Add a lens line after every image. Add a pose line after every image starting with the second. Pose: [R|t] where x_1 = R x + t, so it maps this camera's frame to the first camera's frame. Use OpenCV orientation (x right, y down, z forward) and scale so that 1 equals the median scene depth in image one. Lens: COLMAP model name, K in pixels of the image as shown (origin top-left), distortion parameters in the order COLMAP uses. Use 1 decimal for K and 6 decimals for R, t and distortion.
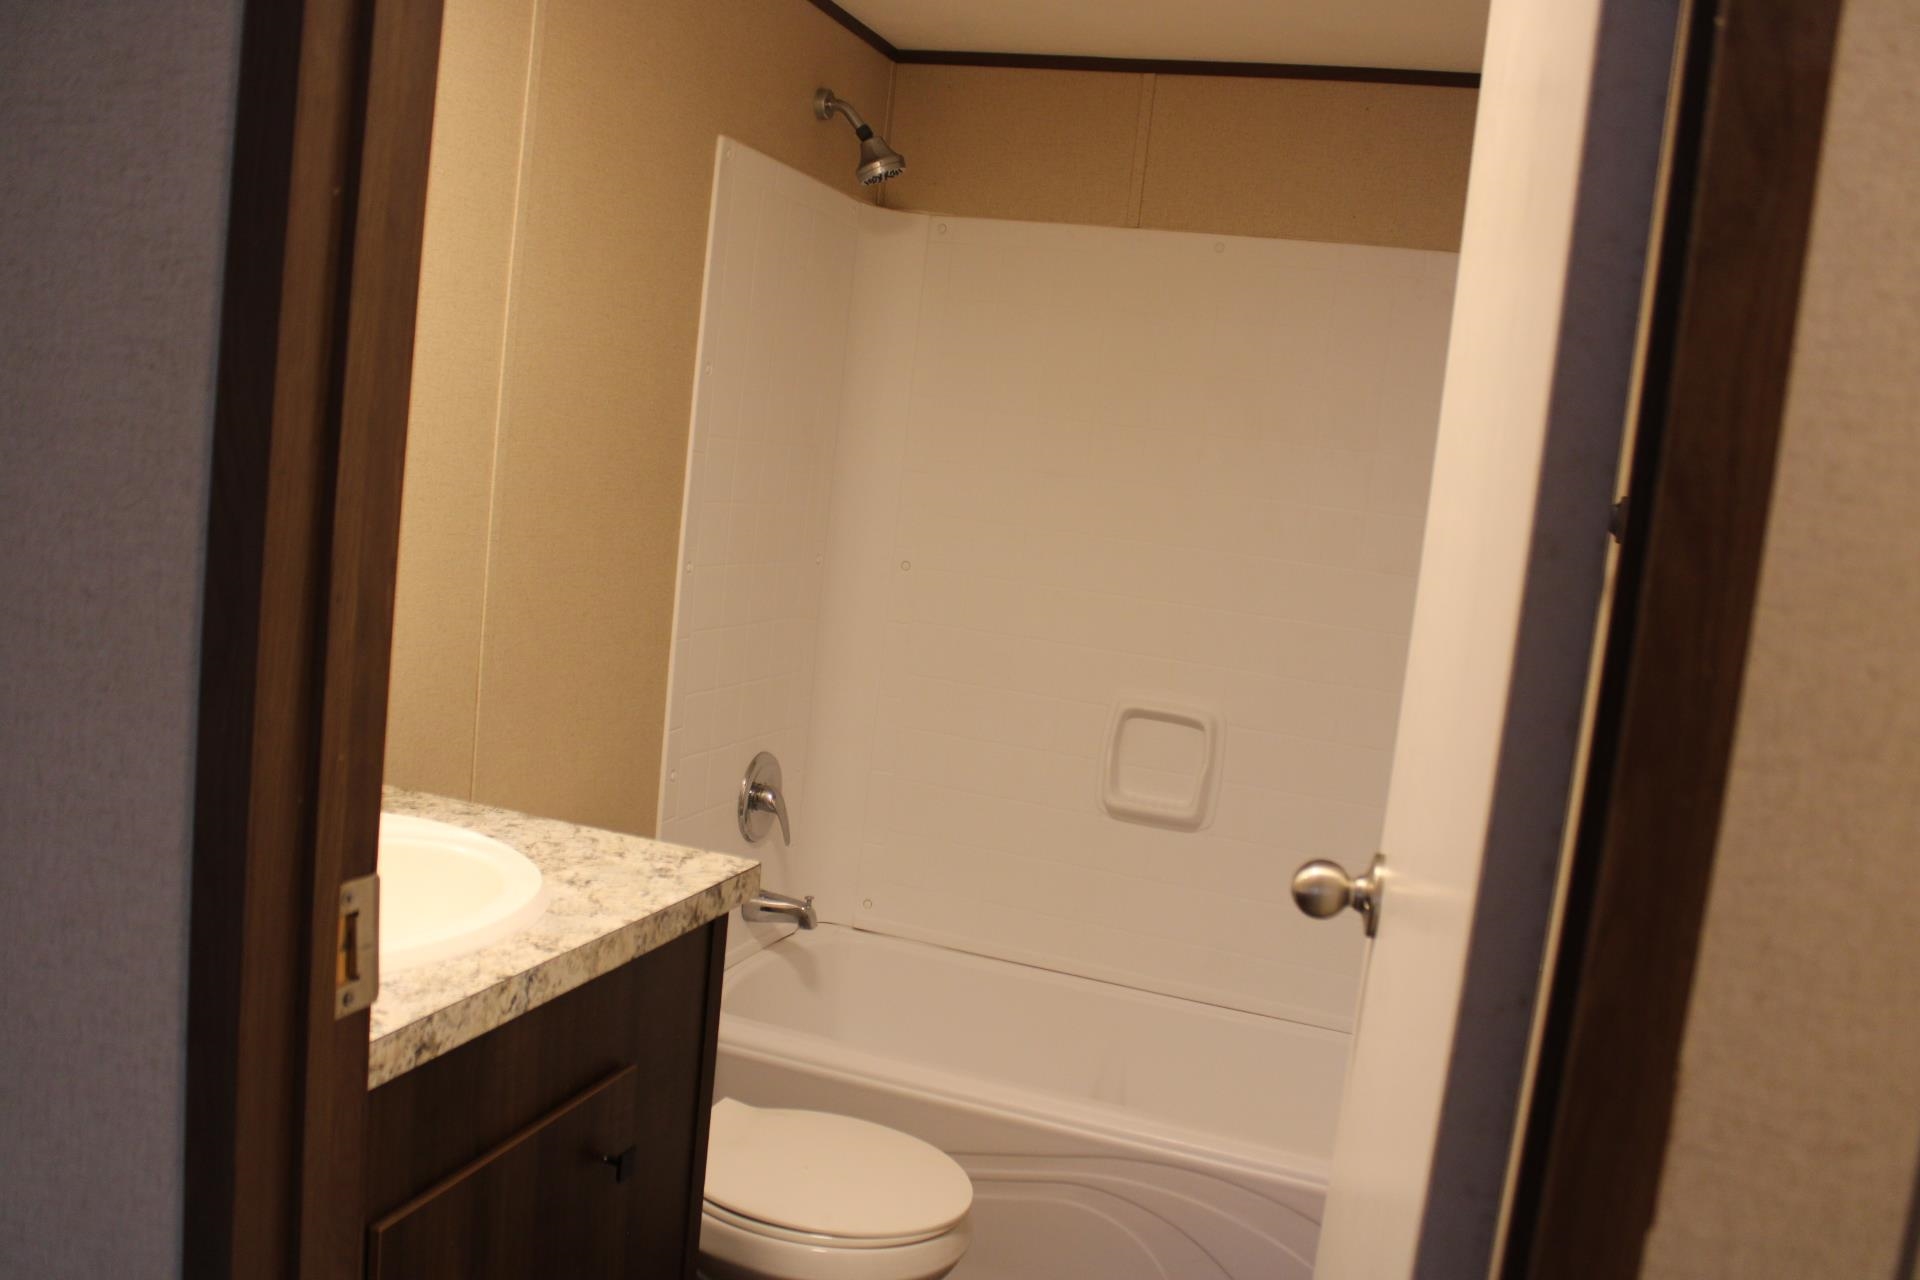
lens RADIAL K [[1598.1, 0, 961.2], [0, 1598.1, 654.0], [0, 0, 1]] dist [-0.165350, 0.142336]
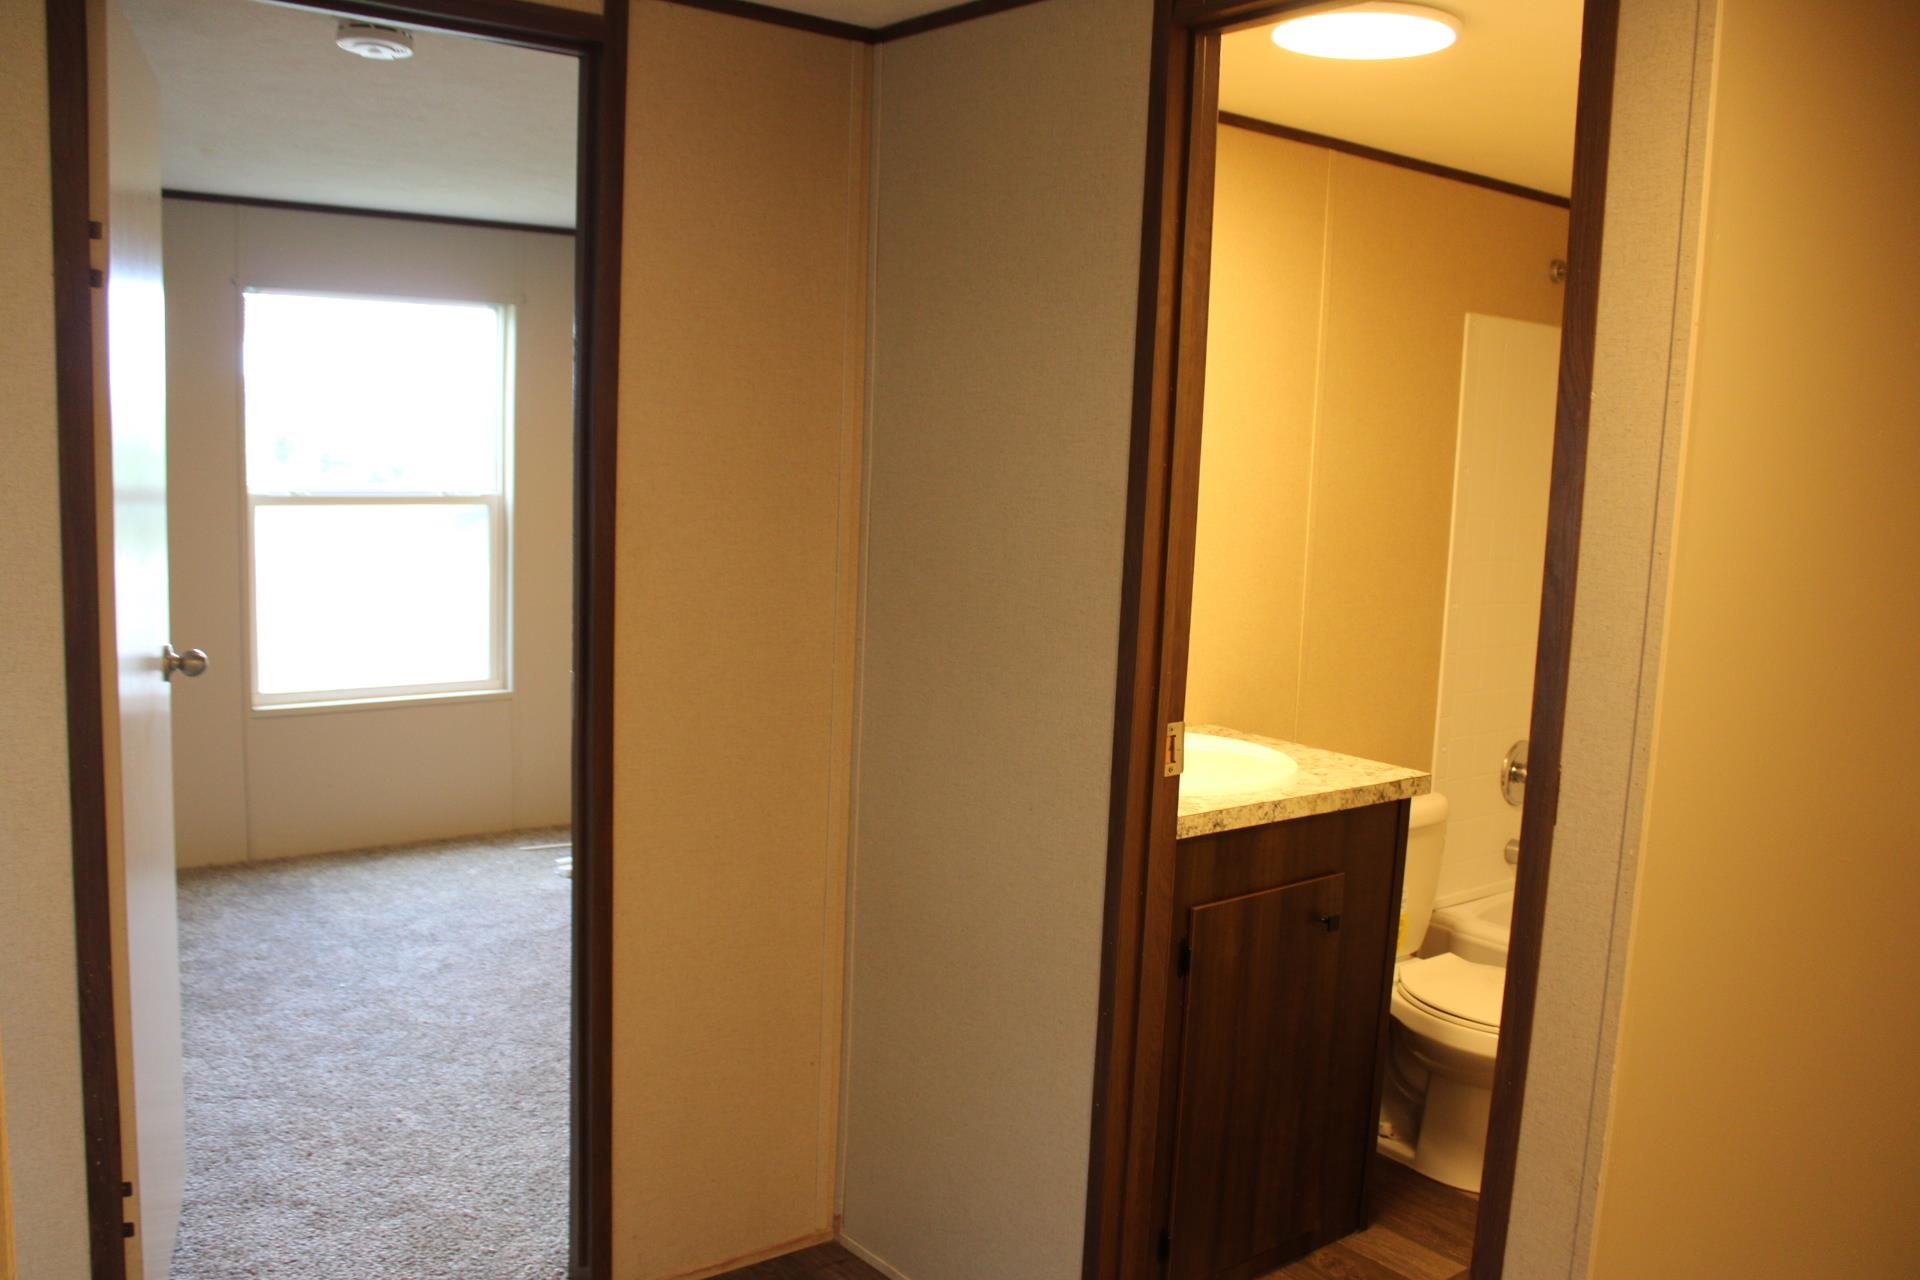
lens RADIAL K [[1598.1, 0, 961.2], [0, 1598.1, 654.0], [0, 0, 1]] dist [-0.165350, 0.142336]
pose [[0.831397, 0.002577, -0.555673, 0.525848], [-0.019587, 0.999504, -0.024670, 0.069461], [0.555334, 0.031394, 0.831035, -0.934566]]
